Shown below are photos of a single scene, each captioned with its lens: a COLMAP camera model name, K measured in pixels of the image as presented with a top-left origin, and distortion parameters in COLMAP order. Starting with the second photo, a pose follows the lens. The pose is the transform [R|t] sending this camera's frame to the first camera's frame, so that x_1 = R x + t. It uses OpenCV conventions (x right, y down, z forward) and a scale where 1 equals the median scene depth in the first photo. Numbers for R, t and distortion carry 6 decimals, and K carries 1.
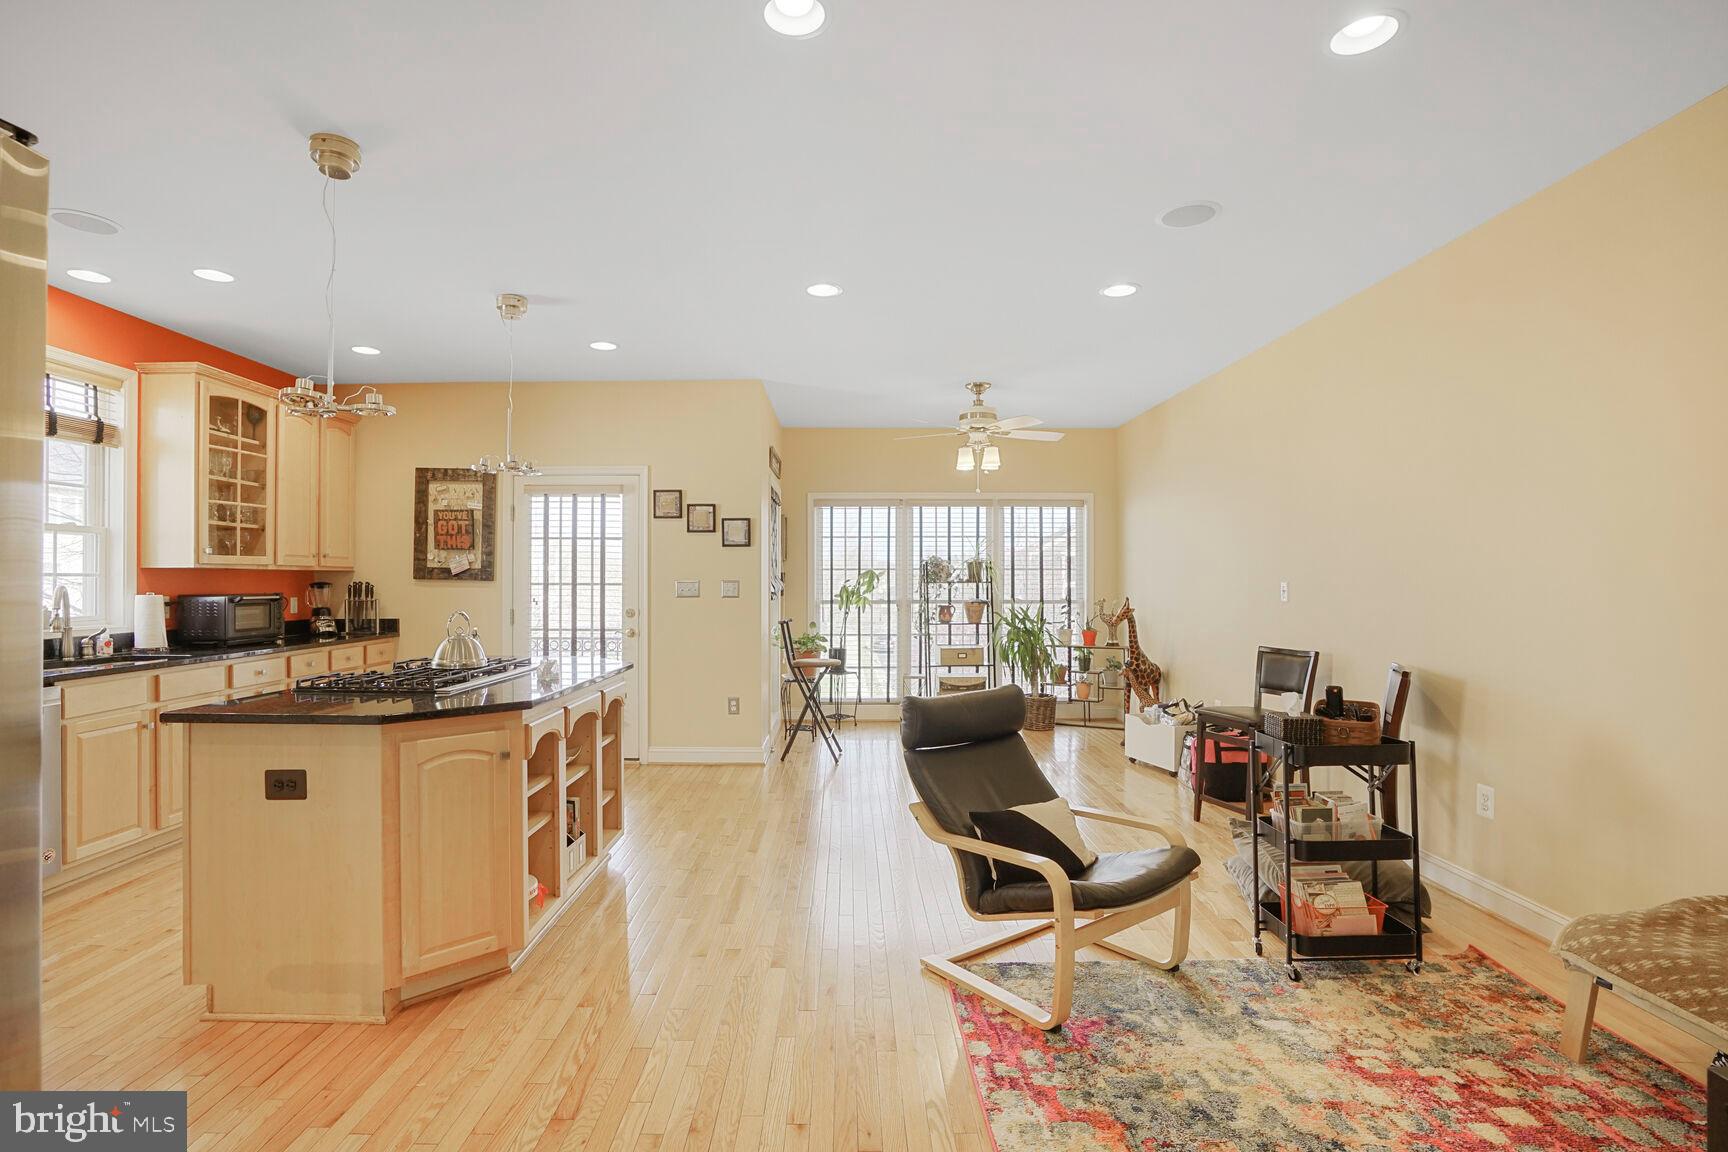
lens RADIAL K [[803.2, 0, 846.4], [0, 803.2, 576.5], [0, 0, 1]] dist [-0.002335, -0.000263]
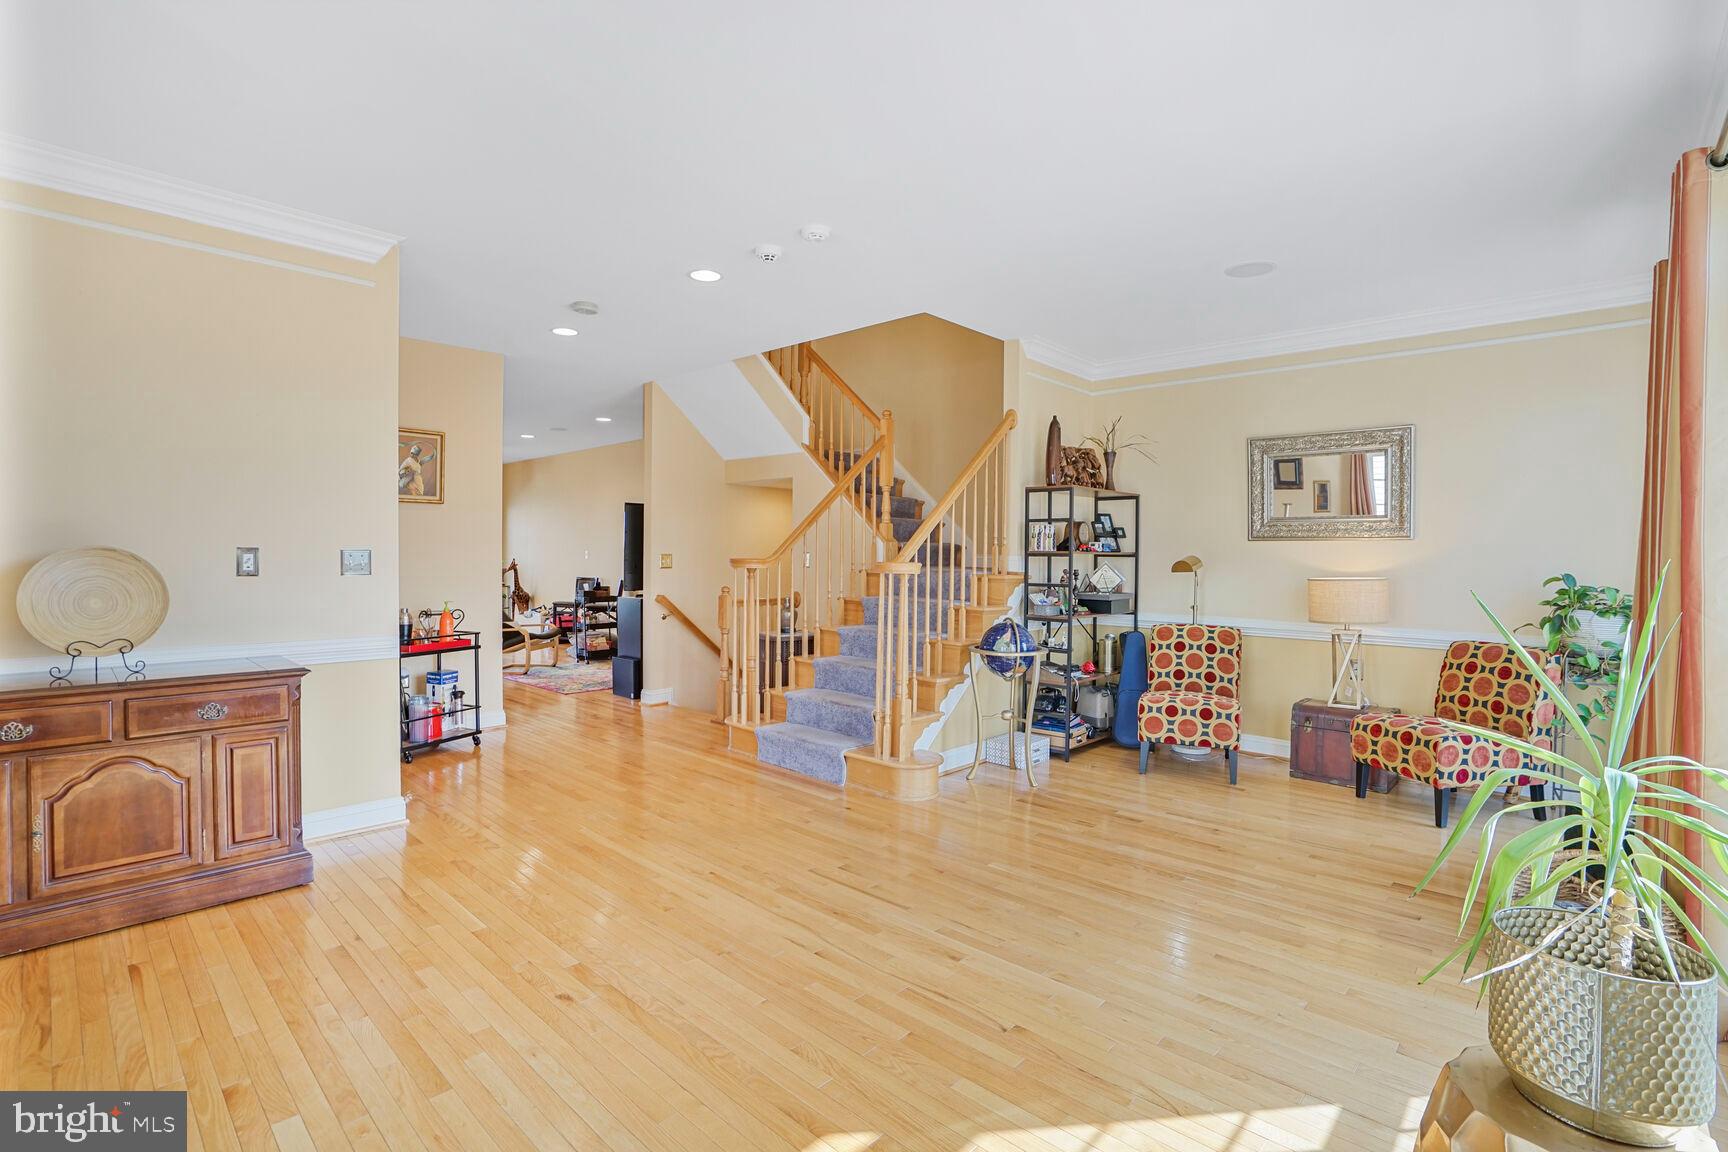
lens RADIAL K [[803.2, 0, 846.4], [0, 803.2, 576.5], [0, 0, 1]] dist [-0.002335, -0.000263]
pose [[0.696303, -0.018700, 0.717505, -0.512890], [-0.012580, 0.999189, 0.038249, -0.014612], [-0.717638, -0.035659, 0.695503, -0.986811]]
